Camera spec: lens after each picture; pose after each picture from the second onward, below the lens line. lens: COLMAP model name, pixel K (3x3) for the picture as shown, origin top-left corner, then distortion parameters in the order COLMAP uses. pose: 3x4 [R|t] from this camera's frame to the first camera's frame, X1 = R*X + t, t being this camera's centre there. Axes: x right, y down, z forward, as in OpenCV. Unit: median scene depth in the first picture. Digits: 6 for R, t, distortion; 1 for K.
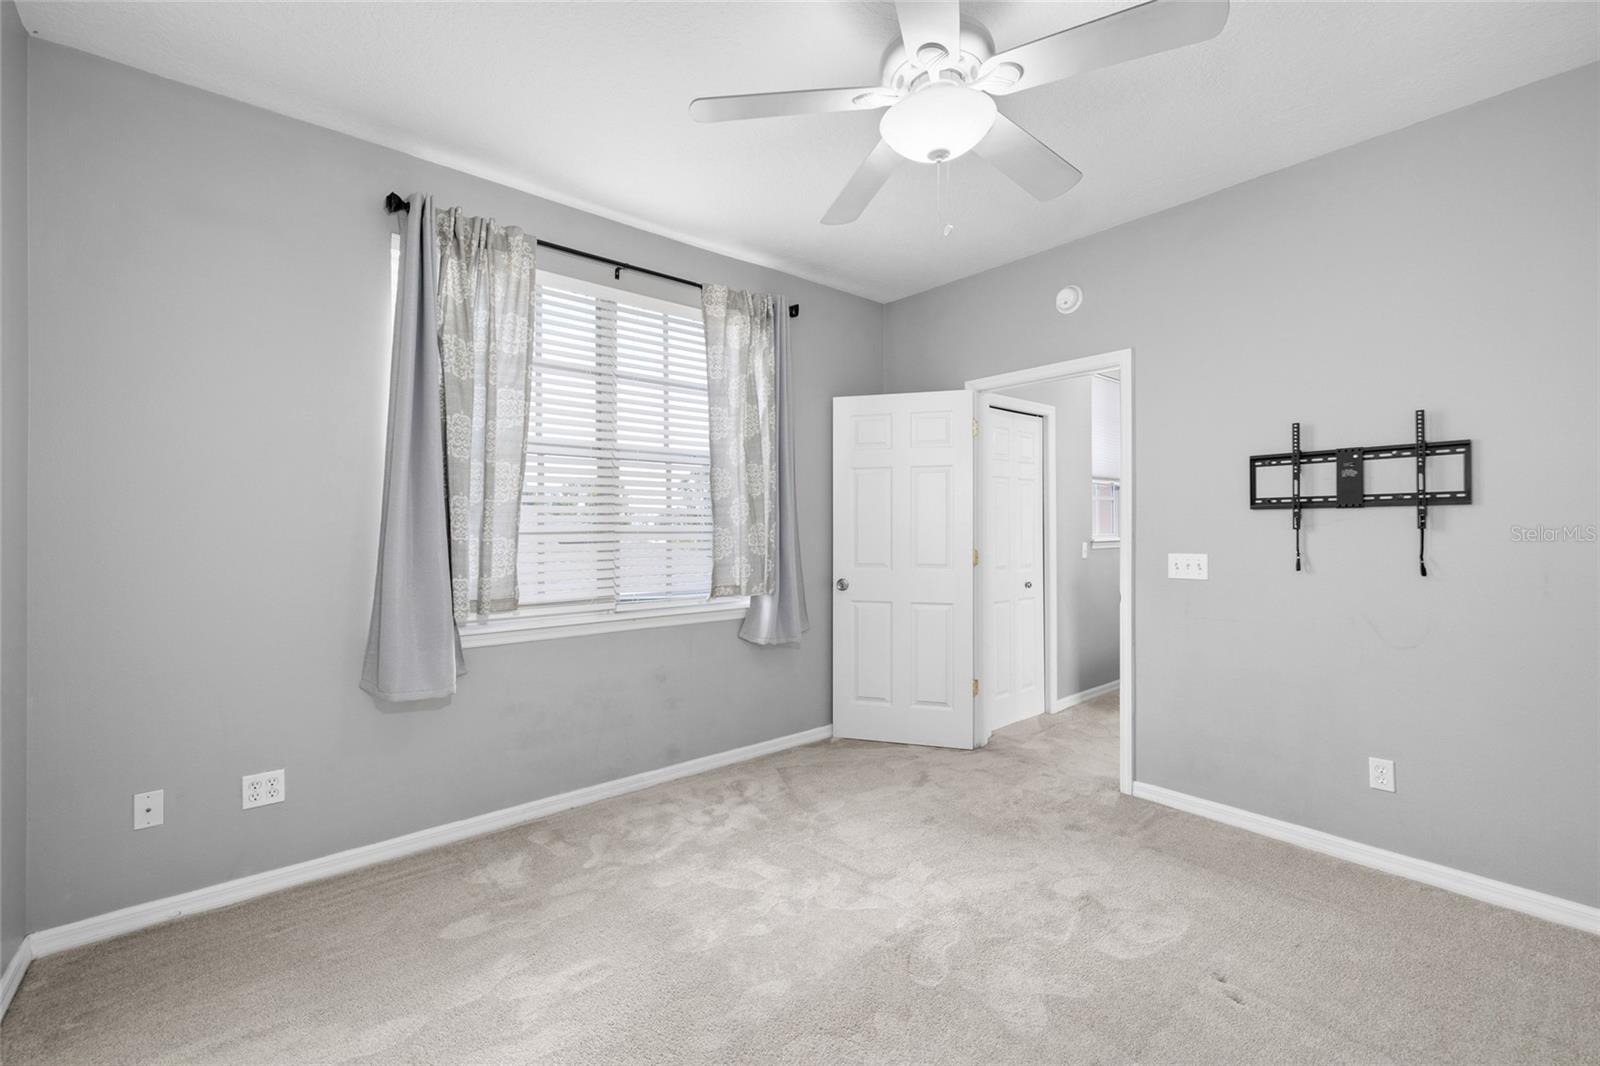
lens RADIAL K [[675.7, 0, 799.2], [0, 675.7, 527.4], [0, 0, 1]] dist [0.001655, 0.000140]
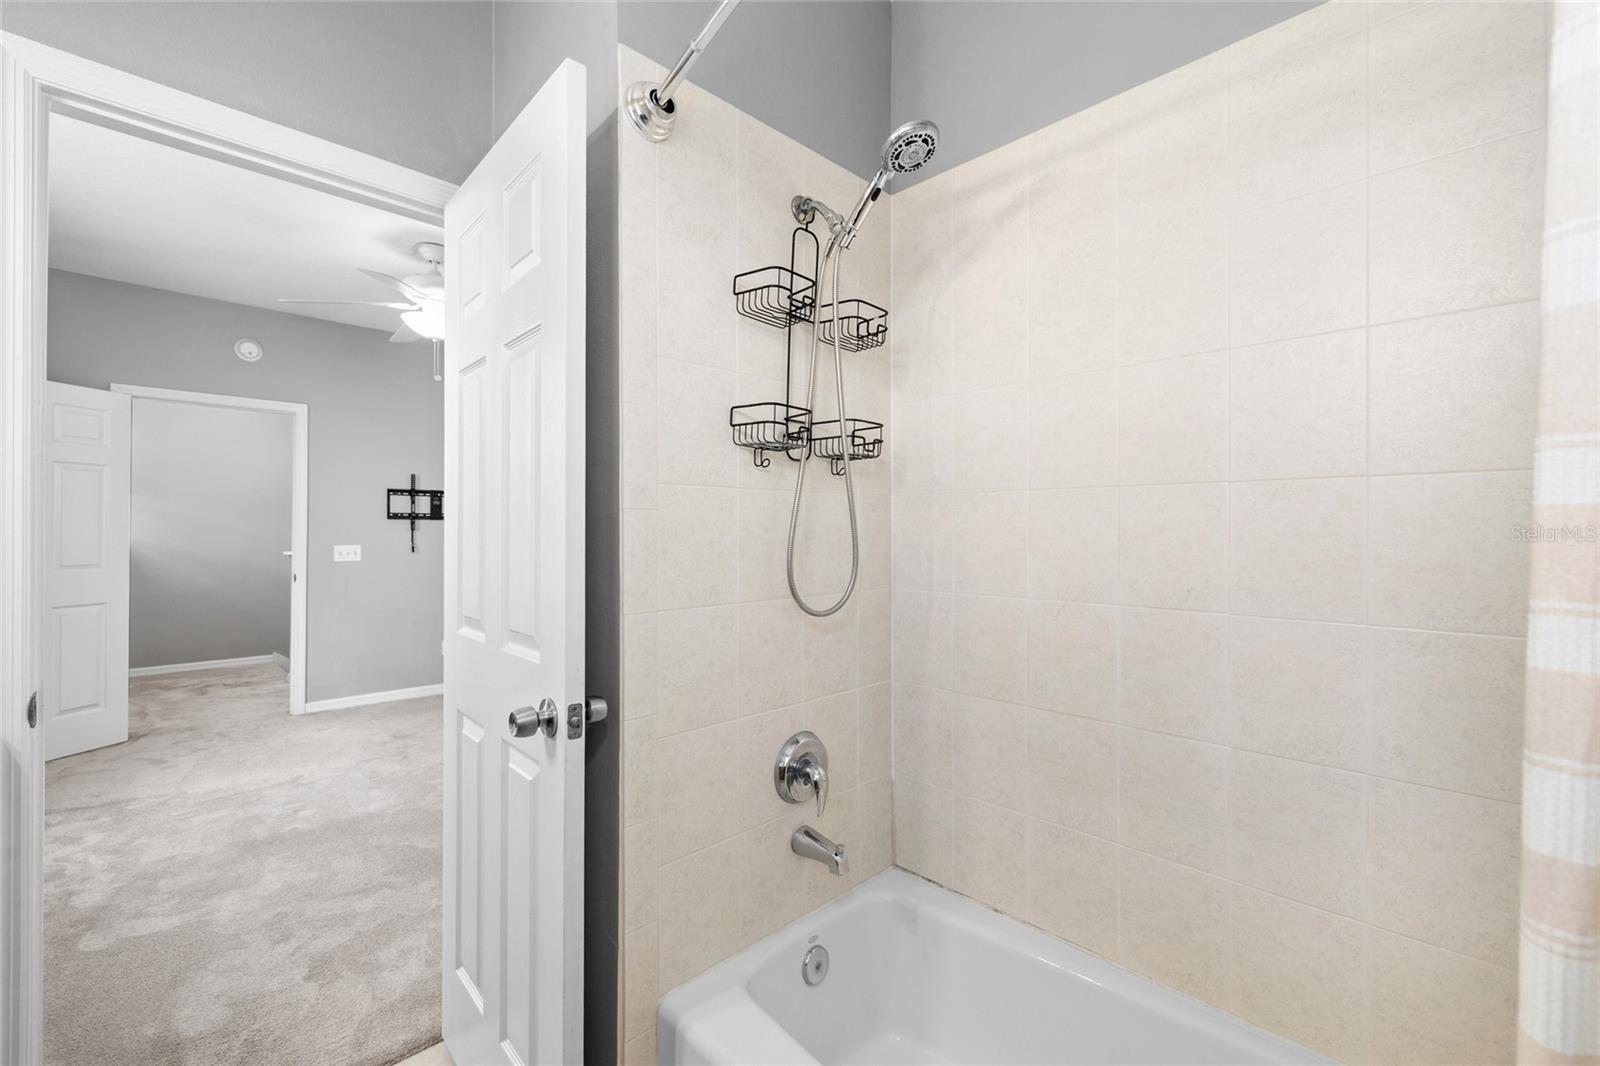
lens RADIAL K [[675.7, 0, 799.2], [0, 675.7, 527.4], [0, 0, 1]] dist [0.001655, 0.000140]
pose [[-0.077122, 0.010851, 0.996963, -1.177329], [-0.002769, 0.999935, -0.011098, 0.012080], [-0.997018, -0.003616, -0.077087, 0.068819]]
